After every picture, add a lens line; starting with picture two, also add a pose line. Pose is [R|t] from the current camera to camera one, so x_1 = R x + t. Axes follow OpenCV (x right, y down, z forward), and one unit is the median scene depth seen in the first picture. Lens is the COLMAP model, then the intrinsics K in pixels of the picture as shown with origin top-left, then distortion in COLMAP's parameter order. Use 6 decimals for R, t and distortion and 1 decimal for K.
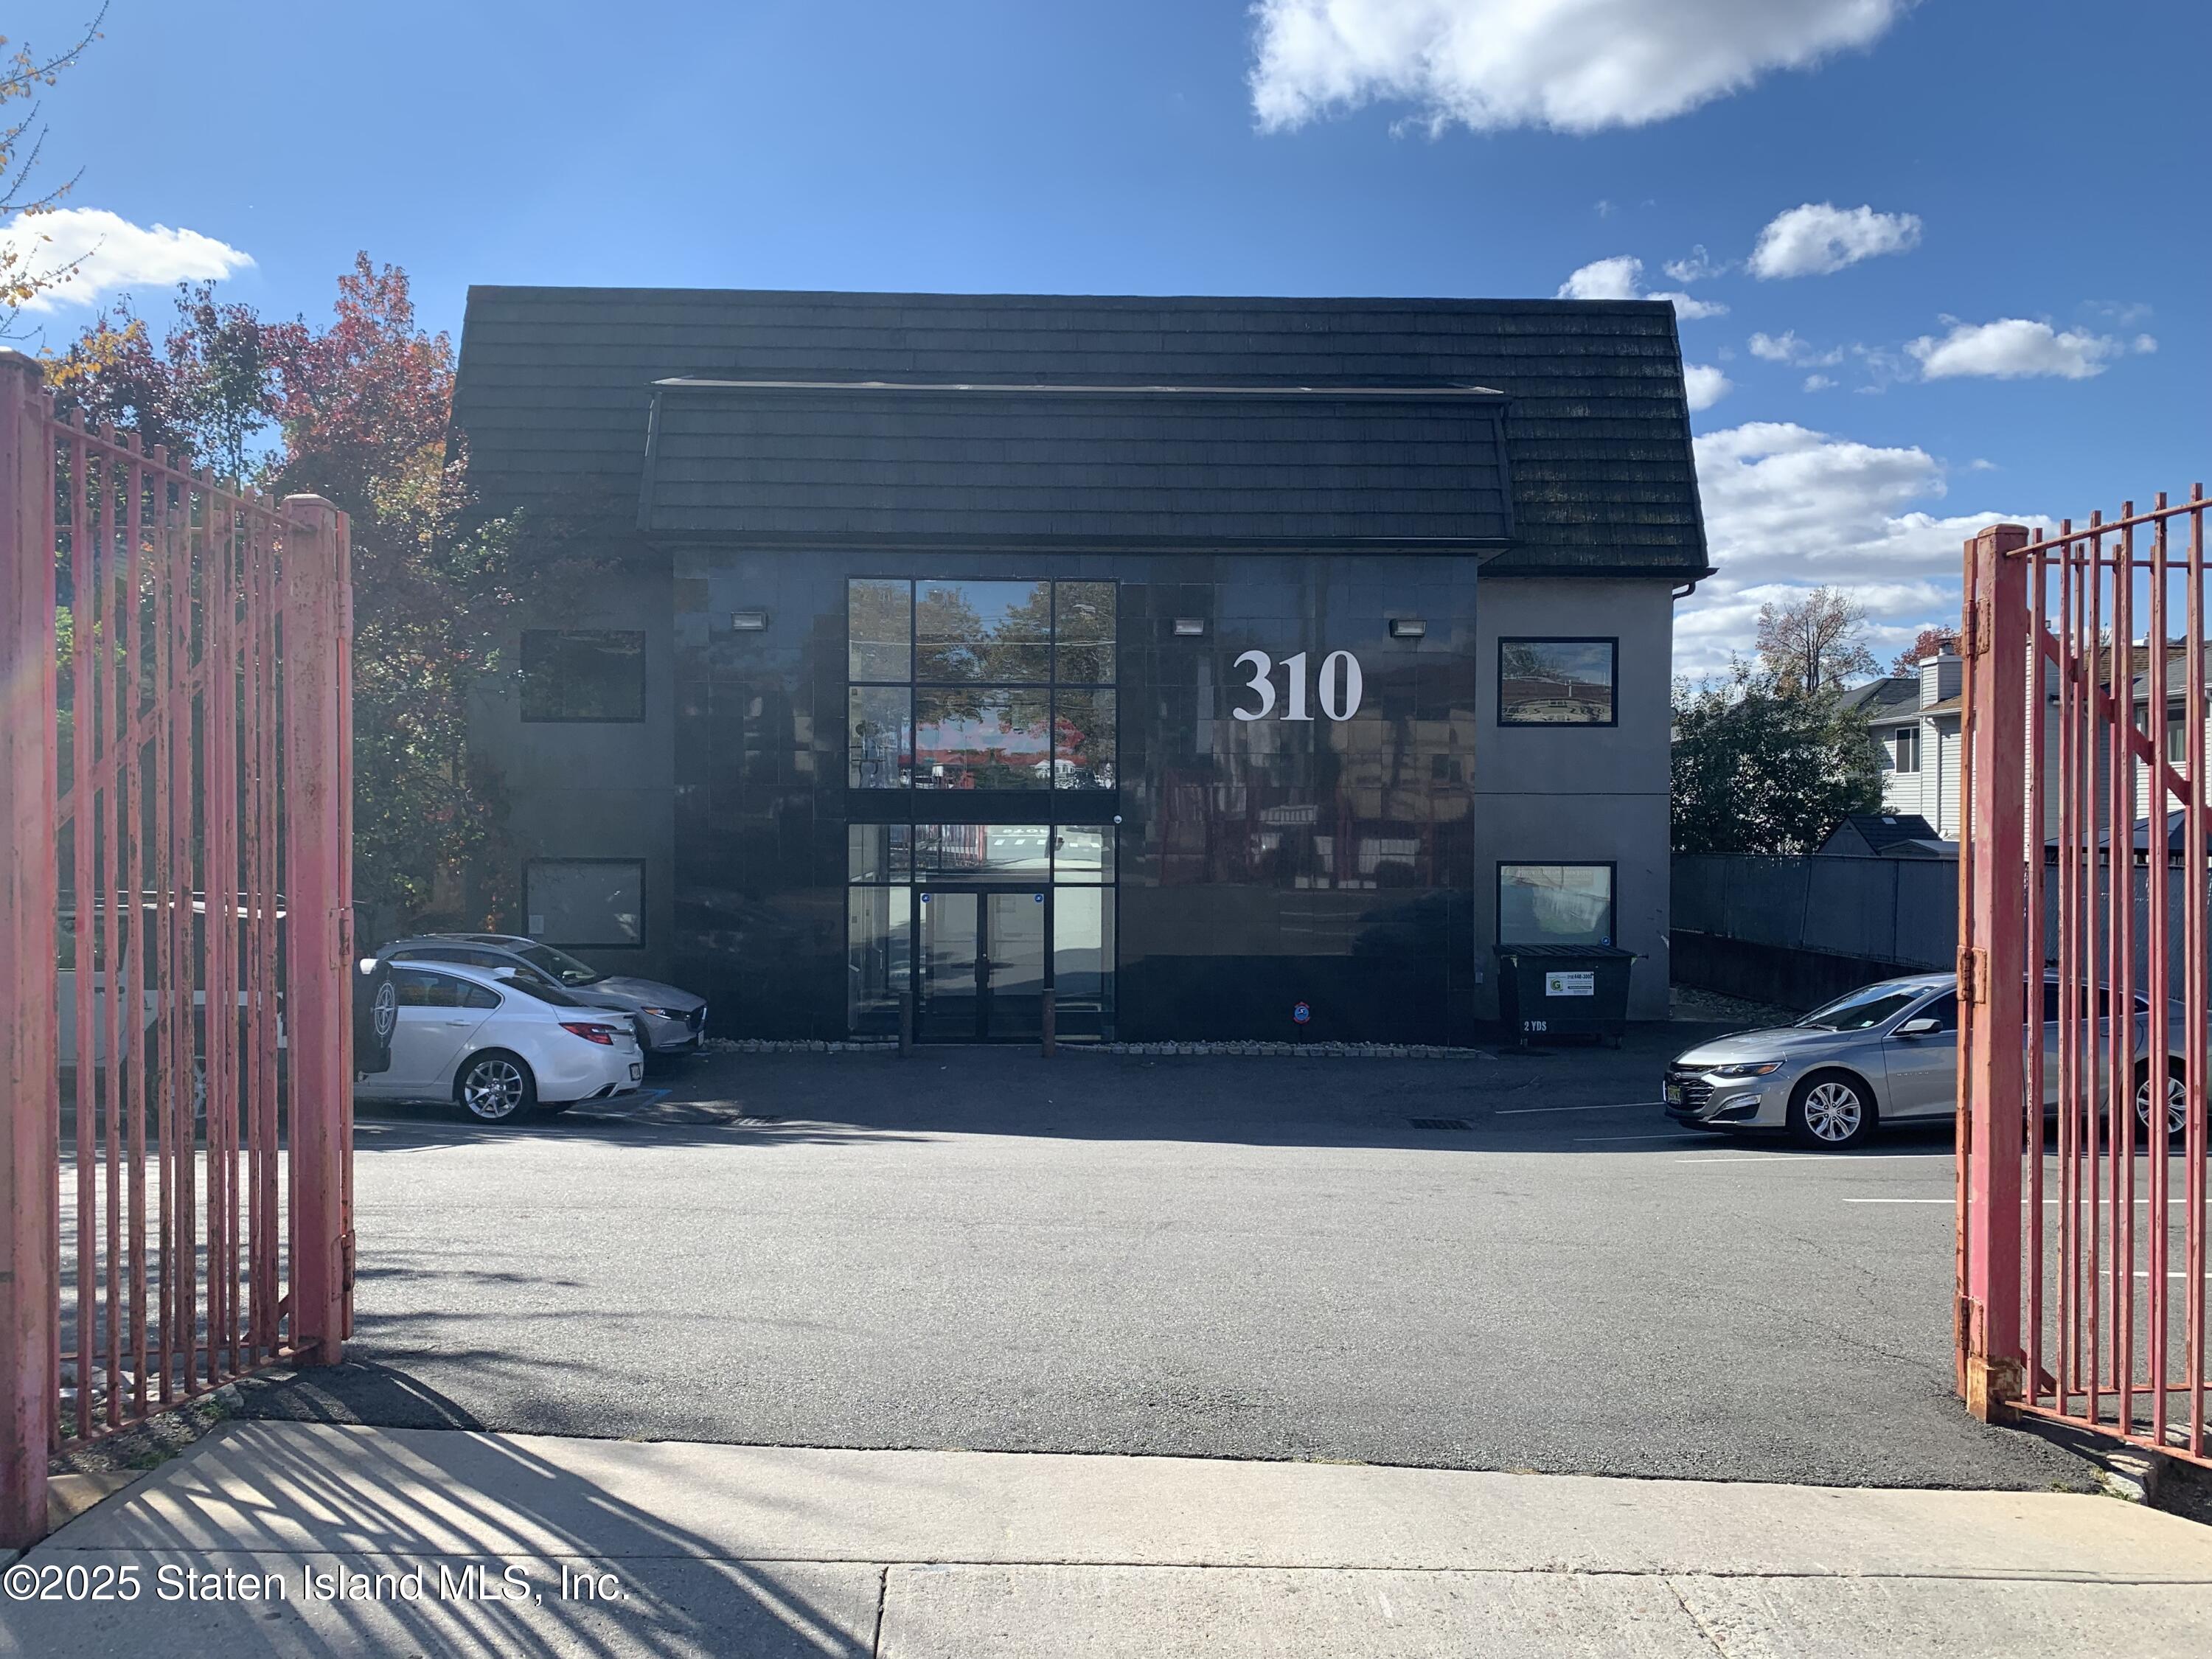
lens RADIAL K [[1676.5, 0, 1093.4], [0, 1676.5, 828.2], [0, 0, 1]] dist [0.027785, -0.035058]
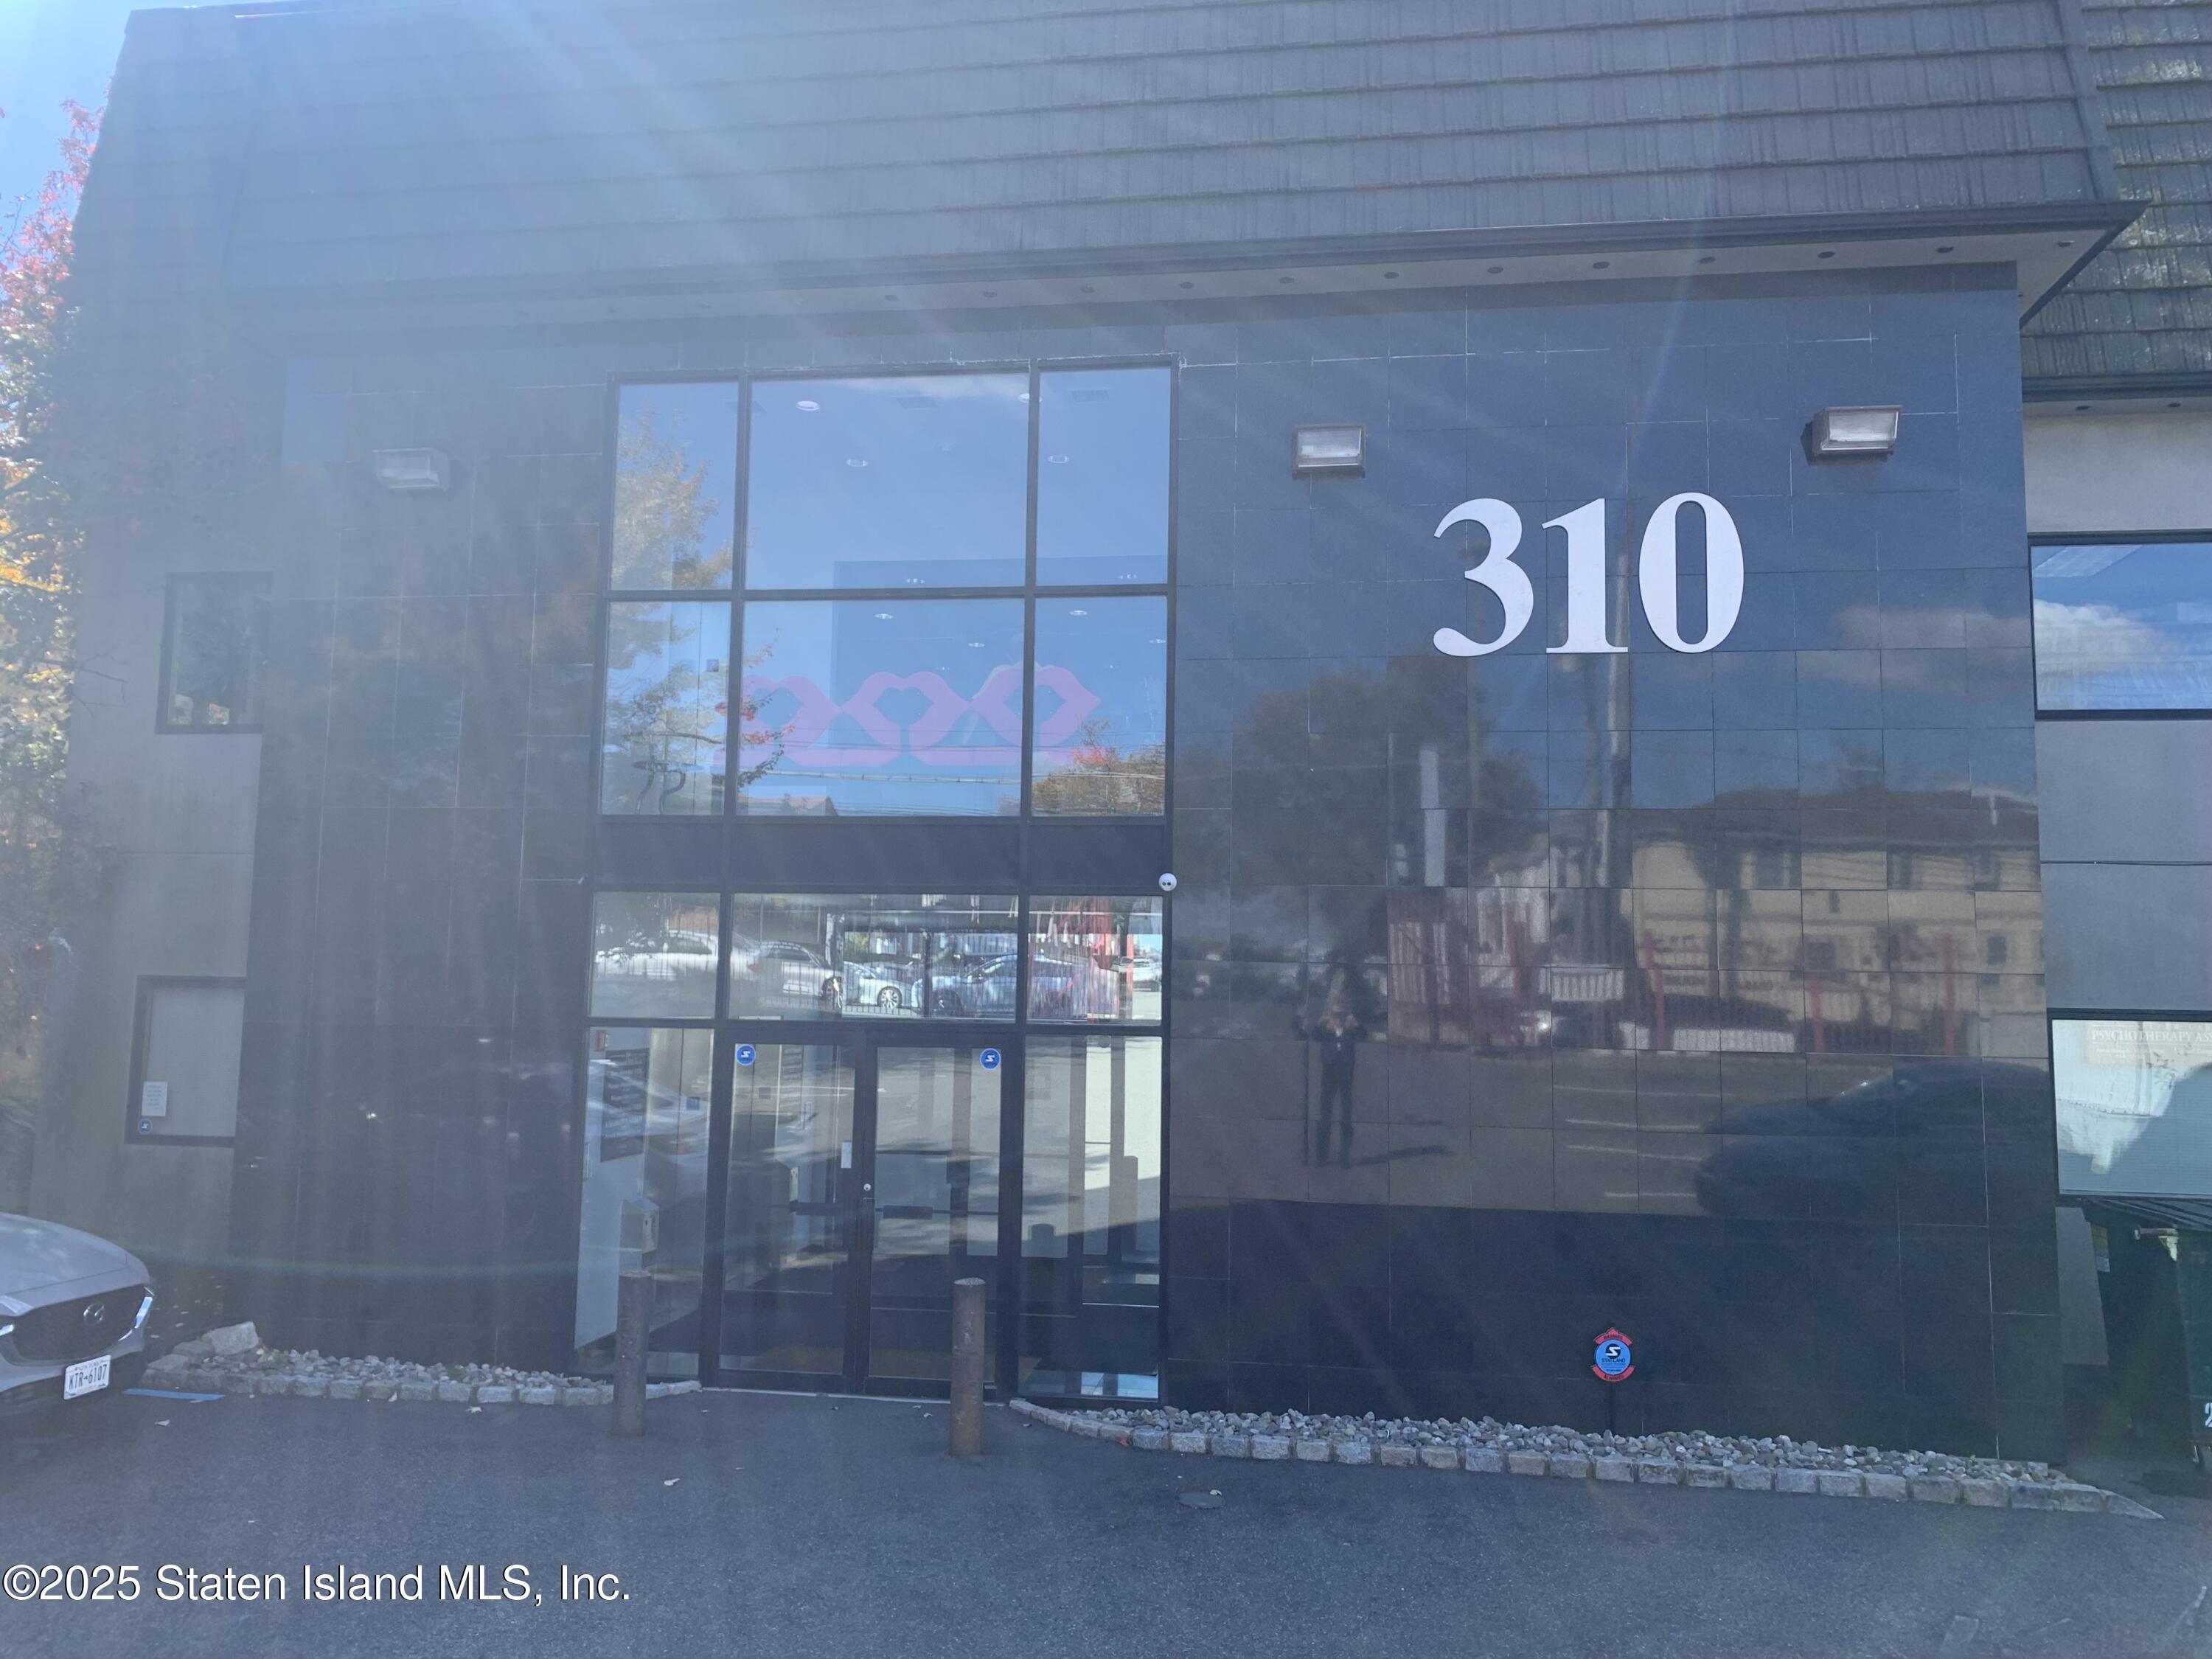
lens RADIAL K [[1676.5, 0, 1118.7], [0, 1676.5, 825.1], [0, 0, 1]] dist [0.027785, -0.035058]
pose [[0.988338, -0.003655, -0.152235, 0.068179], [-0.016410, 0.991334, -0.130340, 0.037750], [0.151392, 0.131318, 0.979712, 0.564327]]
